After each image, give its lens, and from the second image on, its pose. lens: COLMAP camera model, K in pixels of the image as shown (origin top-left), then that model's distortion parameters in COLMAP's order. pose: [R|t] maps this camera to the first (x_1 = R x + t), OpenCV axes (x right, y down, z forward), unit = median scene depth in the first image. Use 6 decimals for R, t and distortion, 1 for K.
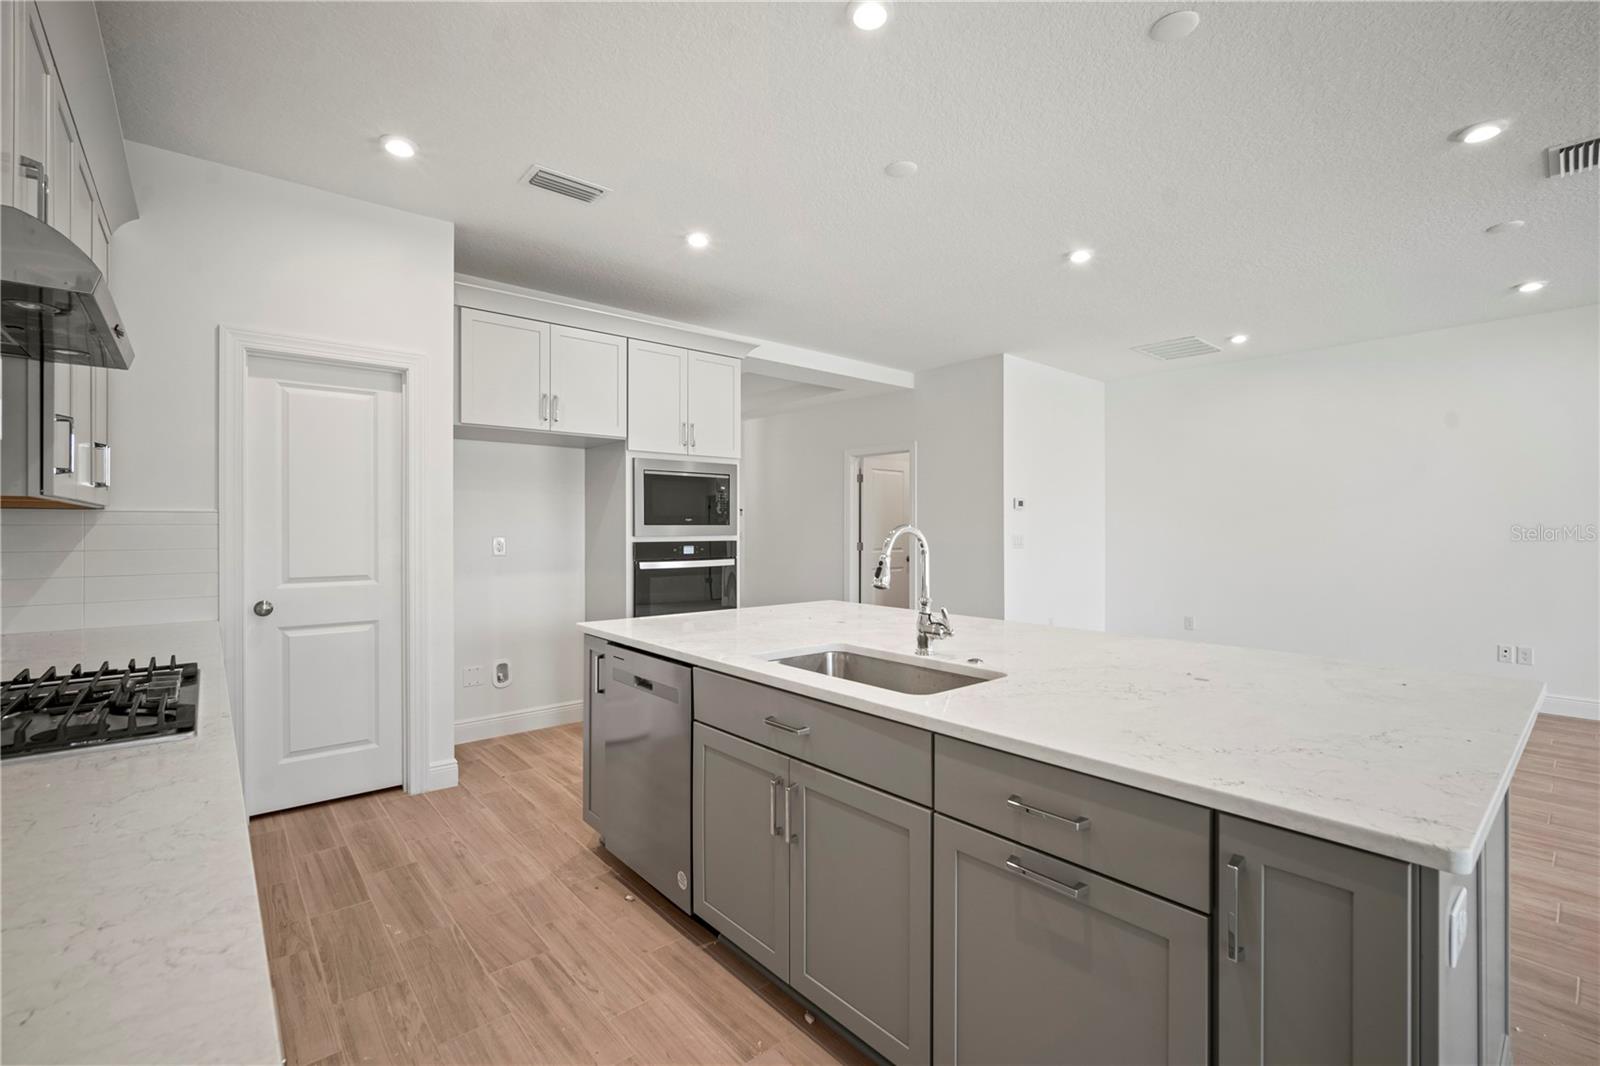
lens RADIAL K [[700.0, 0, 794.6], [0, 700.0, 529.9], [0, 0, 1]] dist [-0.008801, 0.001885]
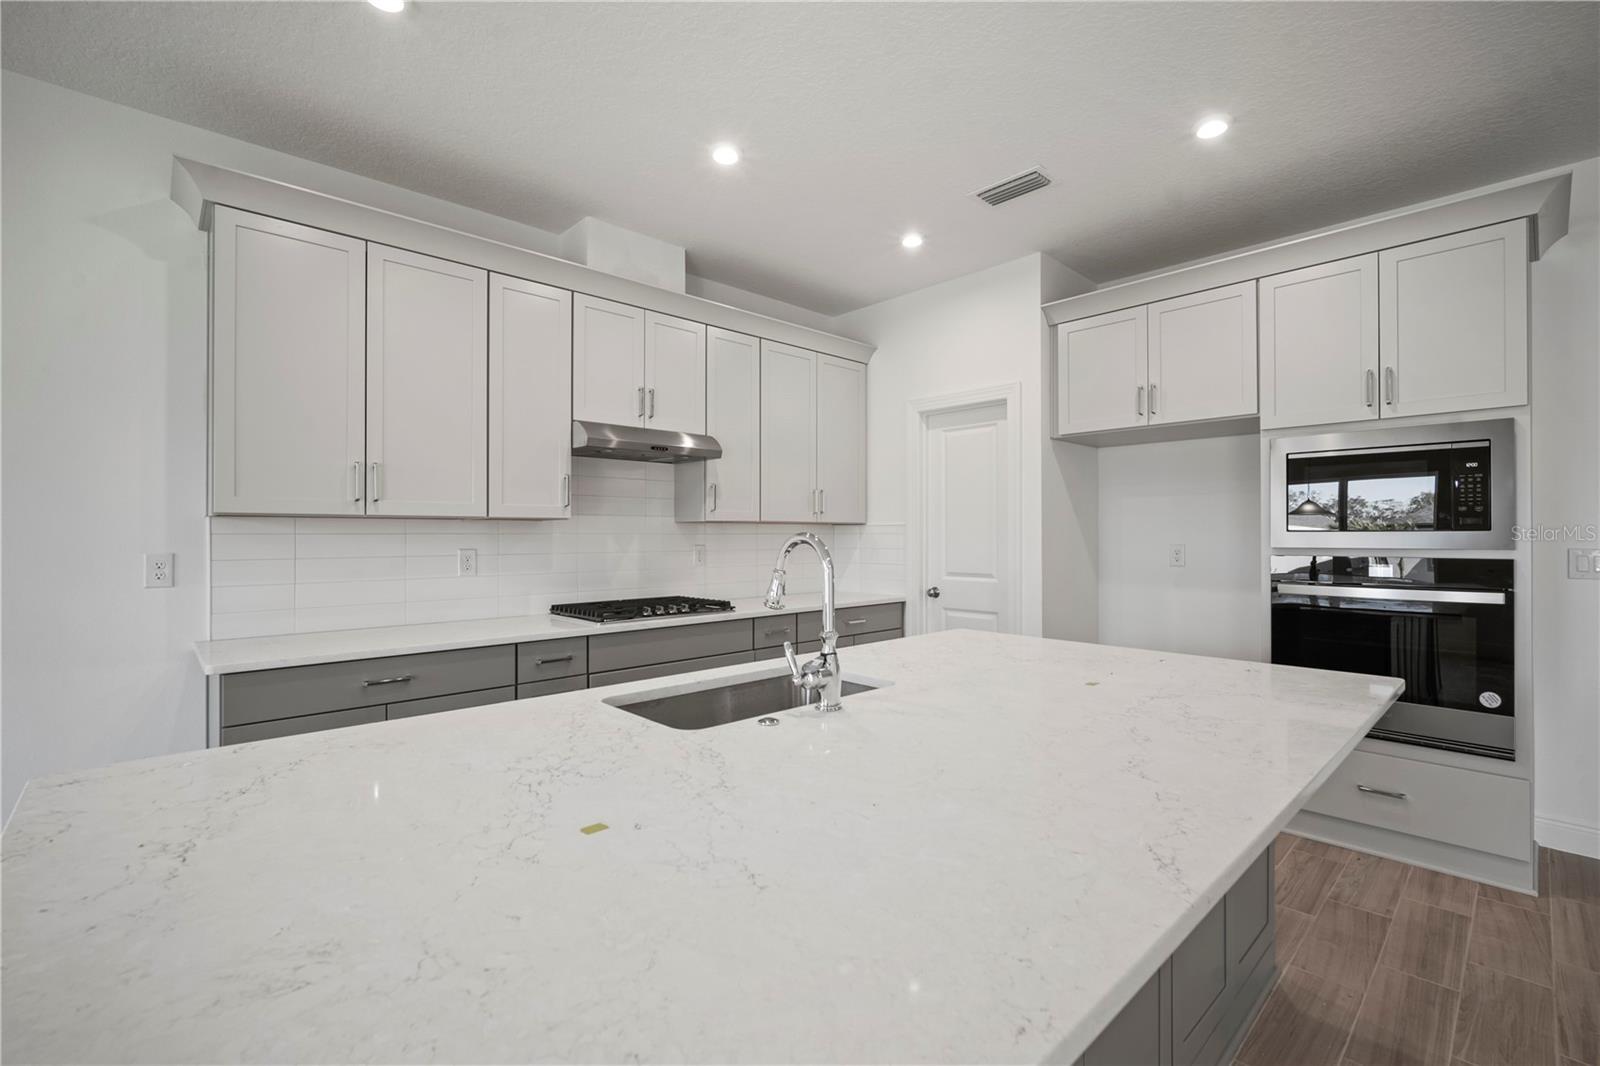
lens RADIAL K [[700.0, 0, 797.0], [0, 700.0, 539.8], [0, 0, 1]] dist [-0.008801, 0.001885]
pose [[0.053916, 0.006659, -0.998523, 0.449445], [-0.002764, 0.999975, 0.006519, -0.001952], [0.998542, 0.002408, 0.053933, 0.453505]]
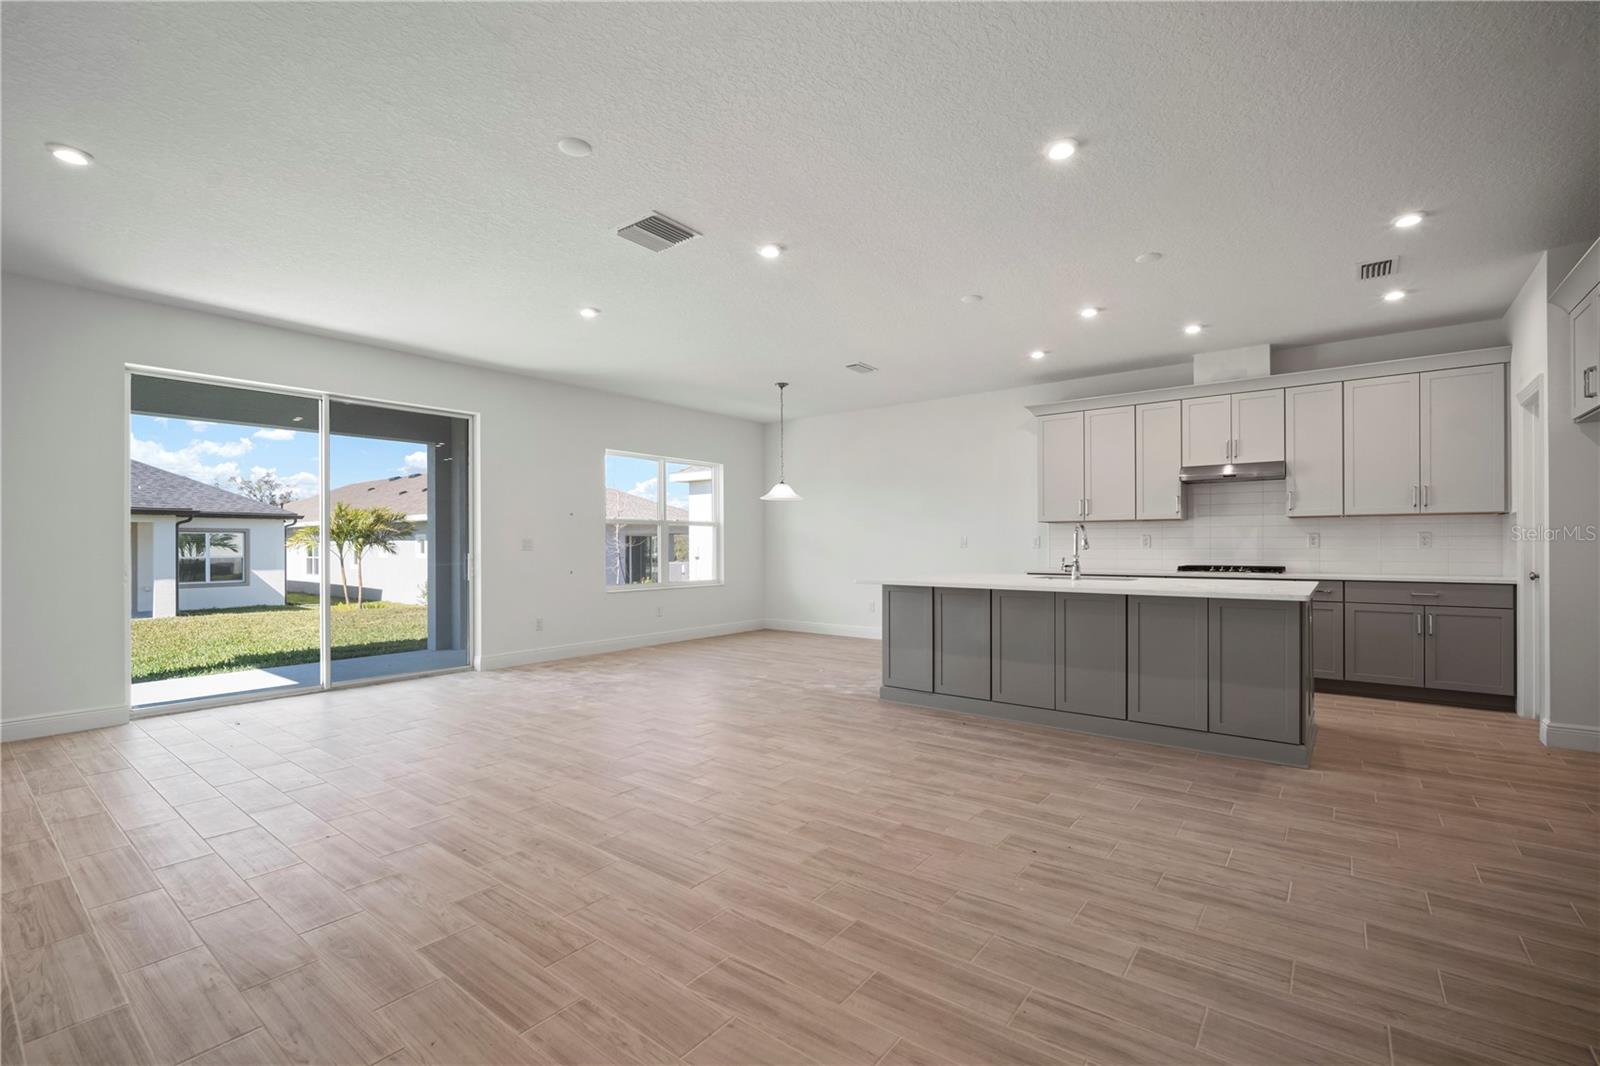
lens RADIAL K [[700.0, 0, 796.4], [0, 700.0, 541.9], [0, 0, 1]] dist [-0.008801, 0.001885]
pose [[-0.980147, 0.002976, -0.198251, 0.742376], [0.002668, 0.999995, 0.001822, 0.023764], [0.198255, 0.001257, -0.980150, 1.476132]]
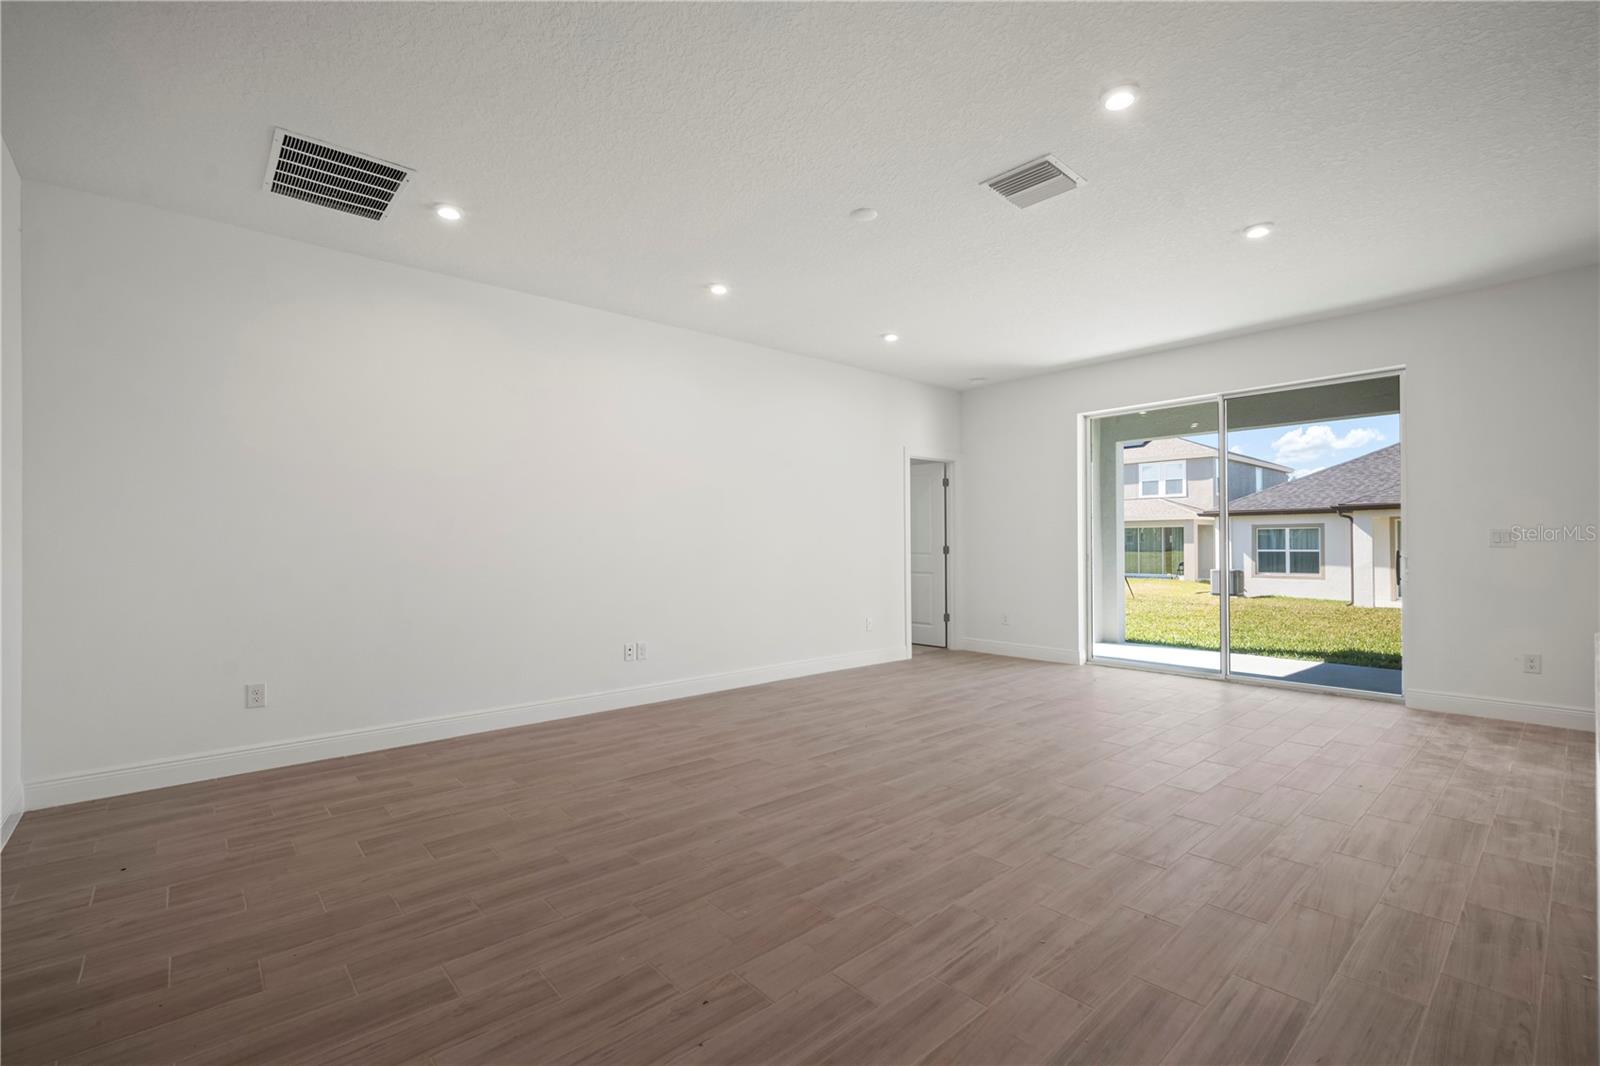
lens RADIAL K [[700.0, 0, 800.3], [0, 700.0, 538.3], [0, 0, 1]] dist [-0.008801, 0.001885]
pose [[-0.025436, 0.006613, 0.999655, 0.022171], [0.009771, 0.999932, -0.006366, 0.026376], [-0.999629, 0.009606, -0.025499, 0.885495]]
